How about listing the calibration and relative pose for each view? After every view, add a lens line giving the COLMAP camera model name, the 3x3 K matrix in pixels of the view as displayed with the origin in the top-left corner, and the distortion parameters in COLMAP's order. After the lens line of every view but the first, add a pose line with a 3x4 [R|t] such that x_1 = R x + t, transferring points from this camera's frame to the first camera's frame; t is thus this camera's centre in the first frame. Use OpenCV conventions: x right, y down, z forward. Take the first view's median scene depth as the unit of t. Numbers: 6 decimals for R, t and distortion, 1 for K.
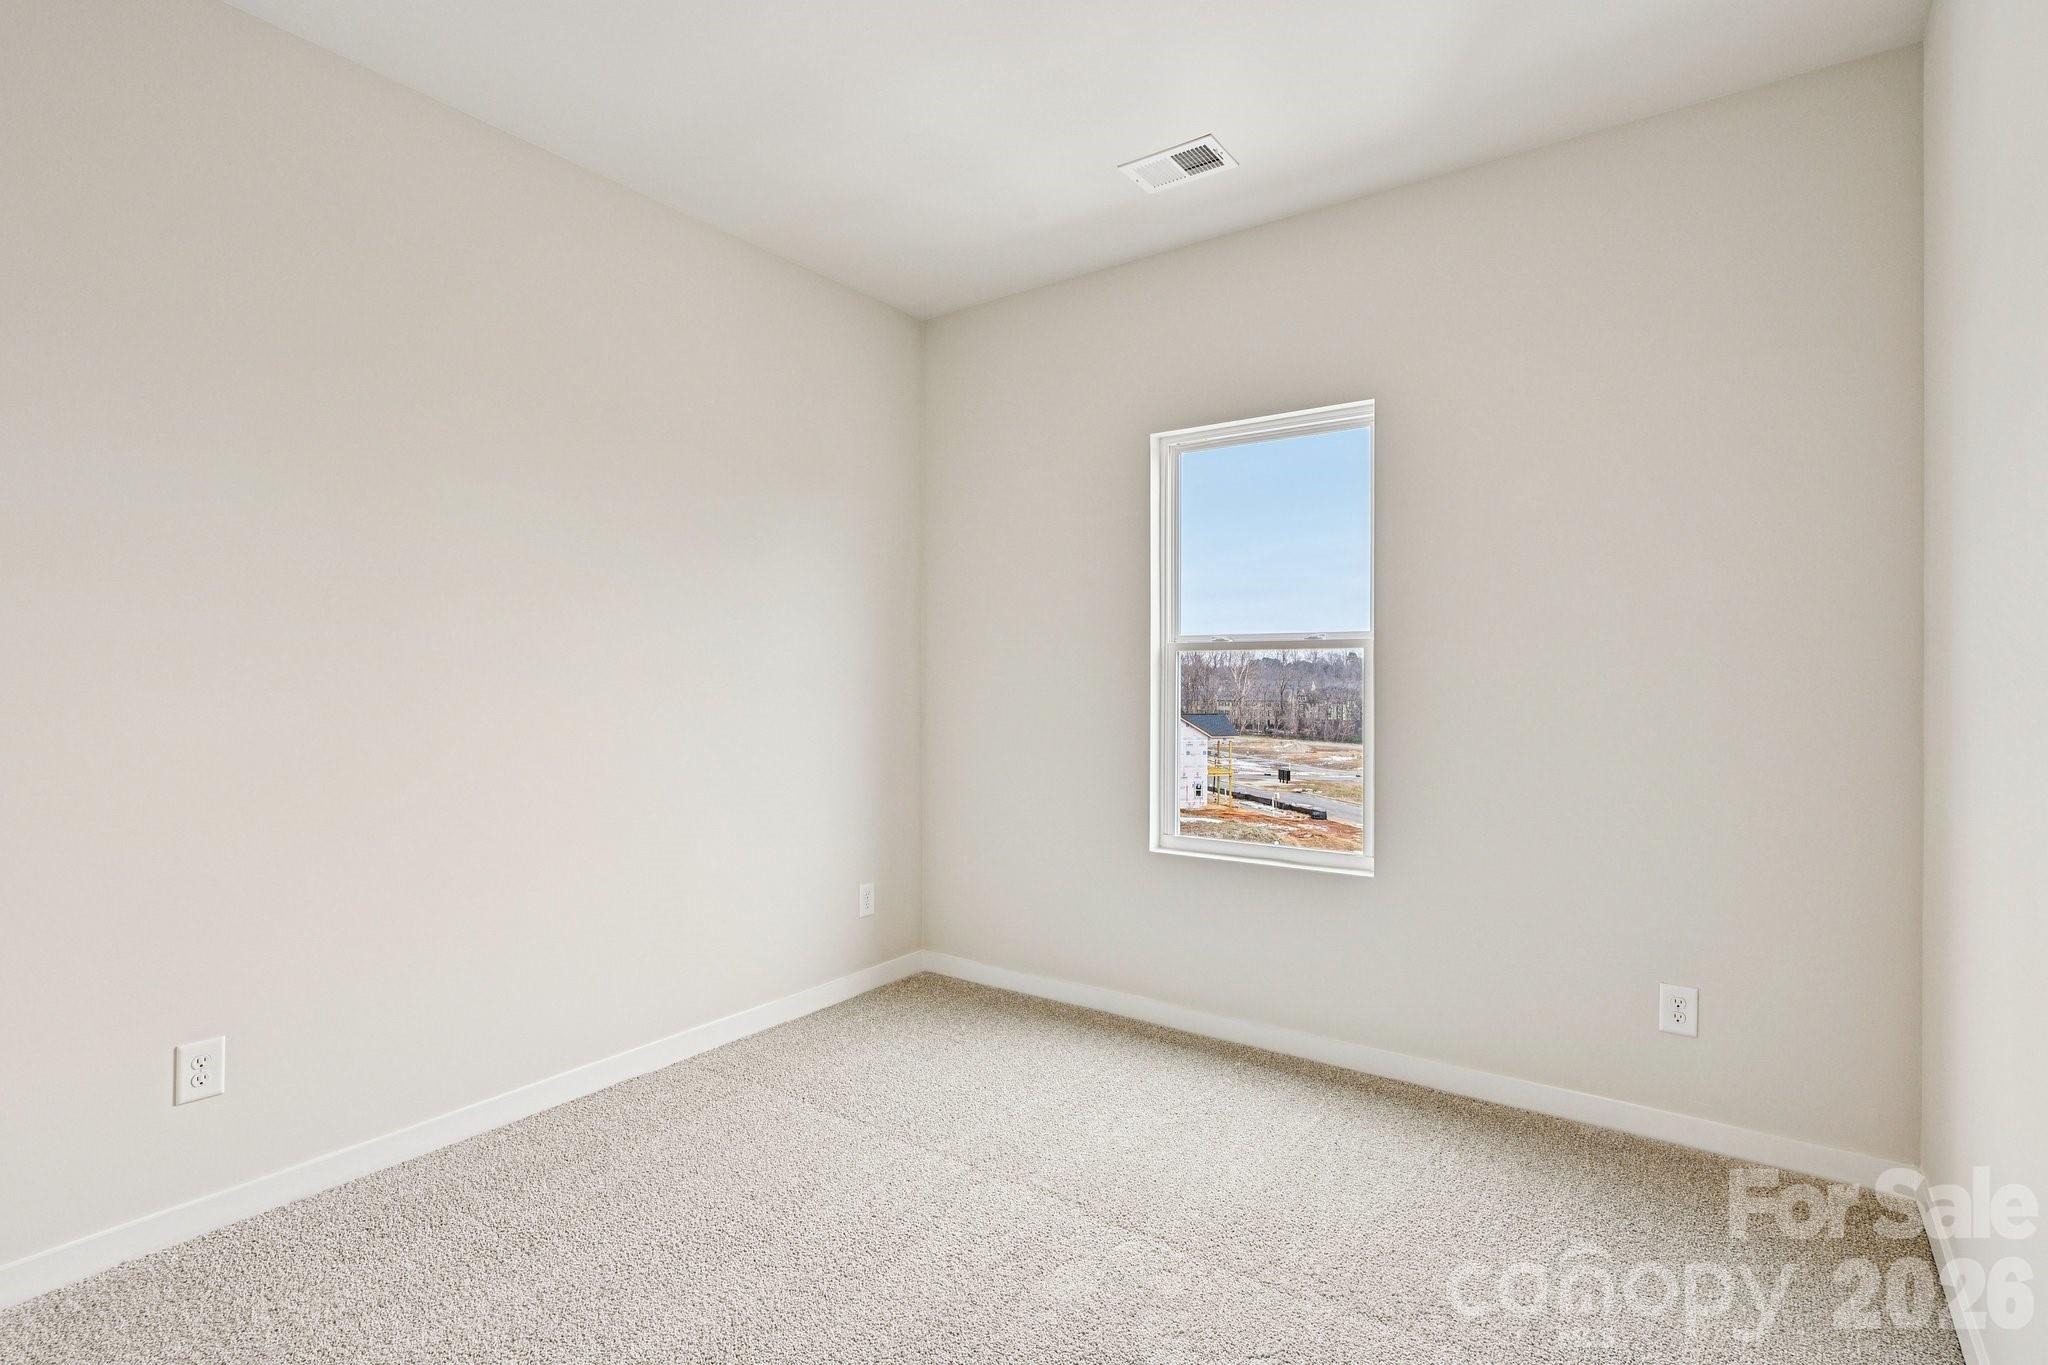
lens RADIAL K [[964.8, 0, 1015.9], [0, 964.8, 680.0], [0, 0, 1]] dist [-0.033584, -0.000099]
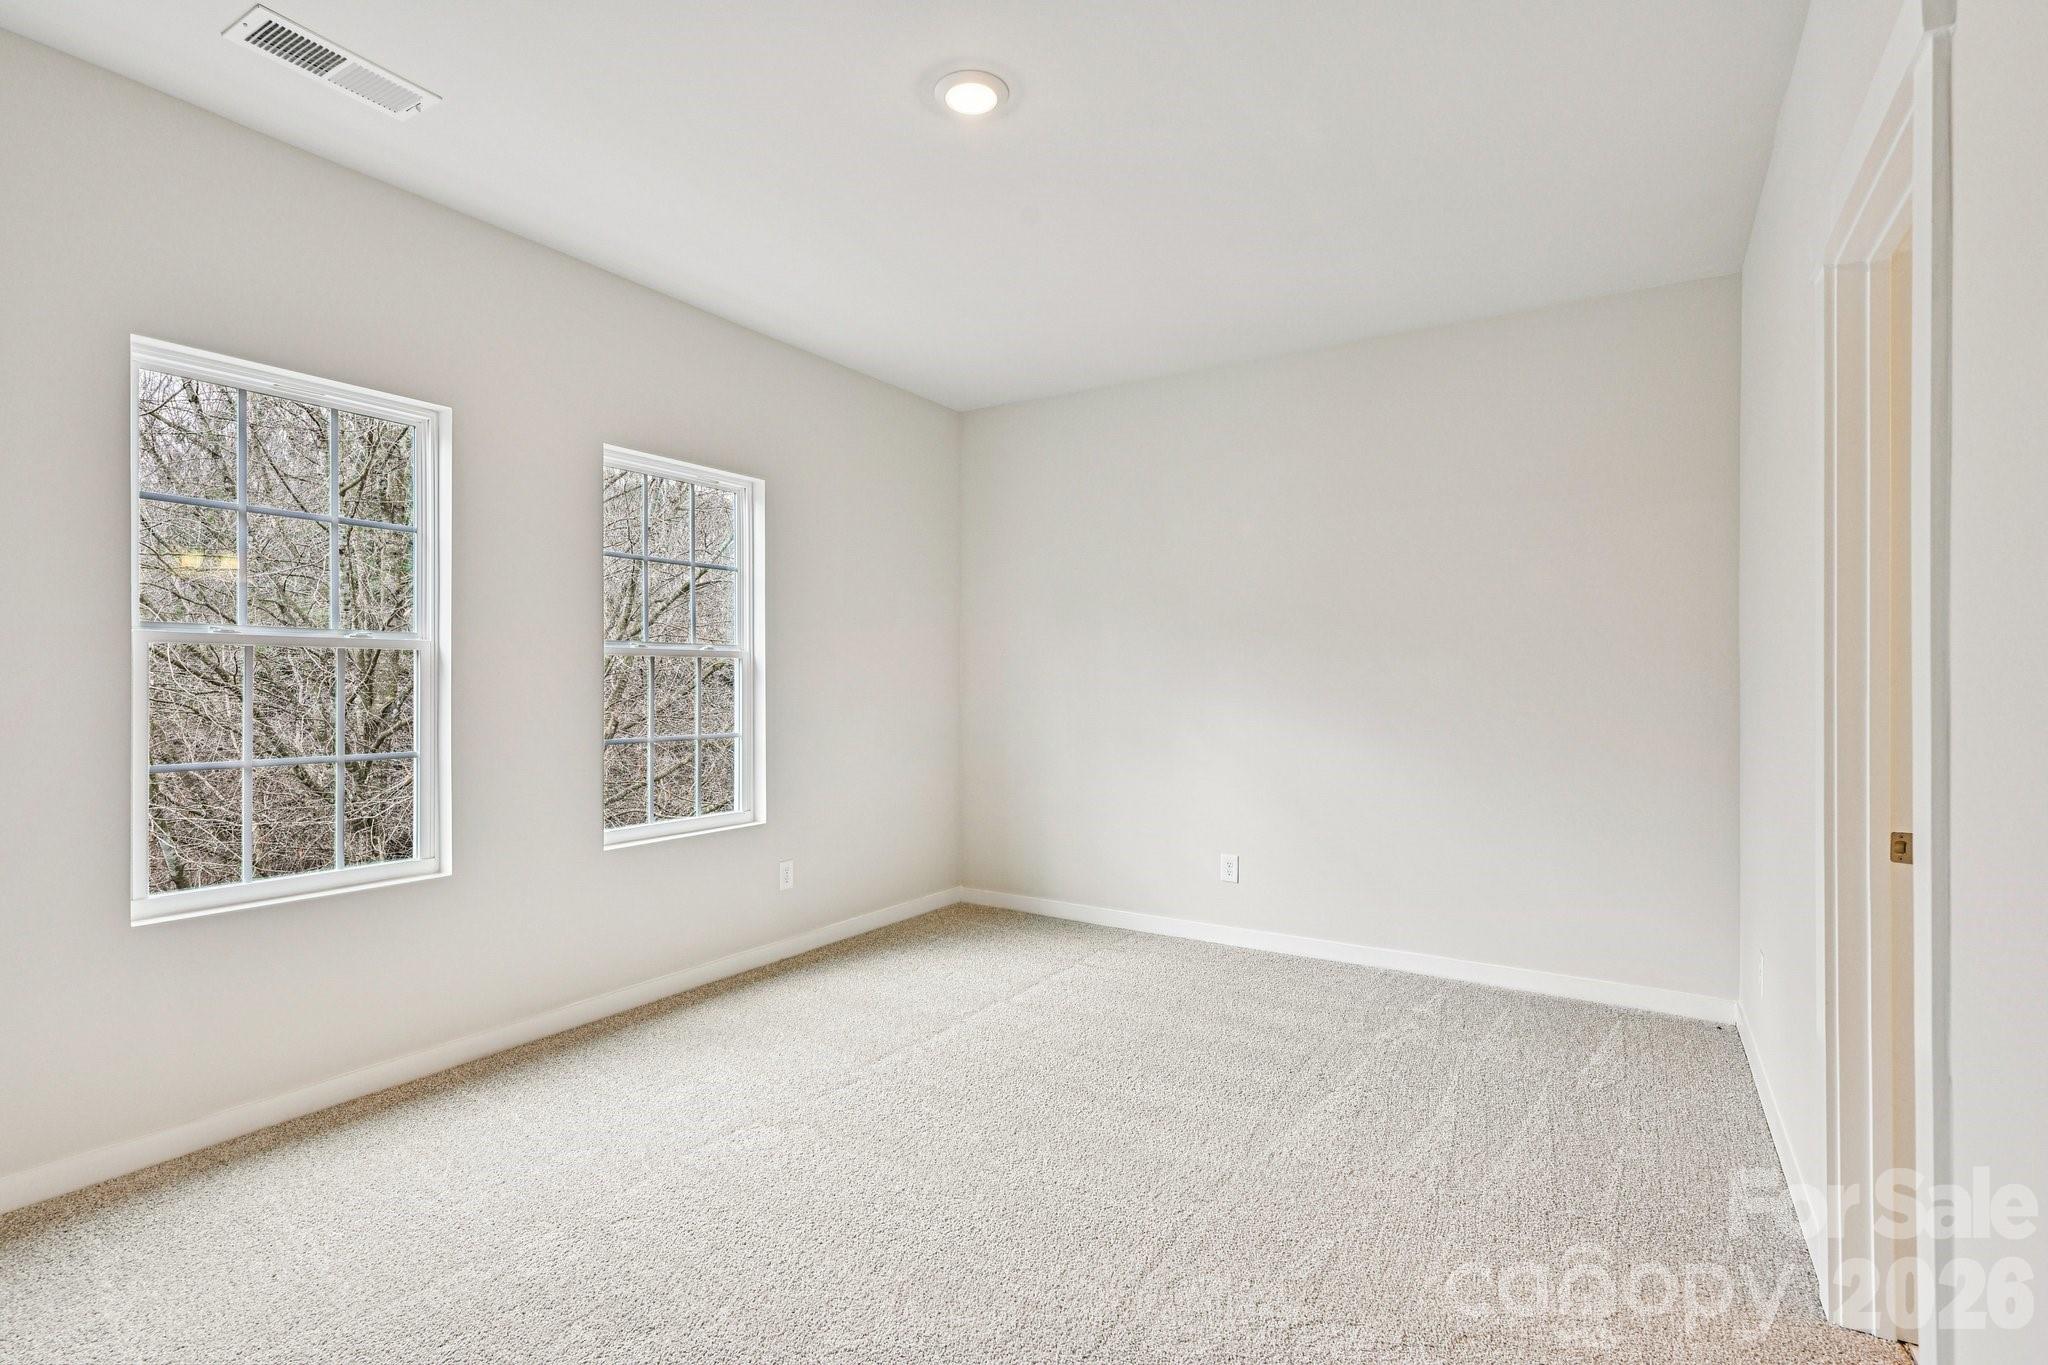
lens RADIAL K [[964.8, 0, 1015.9], [0, 964.8, 680.0], [0, 0, 1]] dist [-0.033584, -0.000099]
pose [[-0.058258, -0.001560, 0.998300, -0.889302], [0.002941, 0.999994, 0.001735, -0.004032], [-0.998297, 0.003037, -0.058253, 0.600758]]
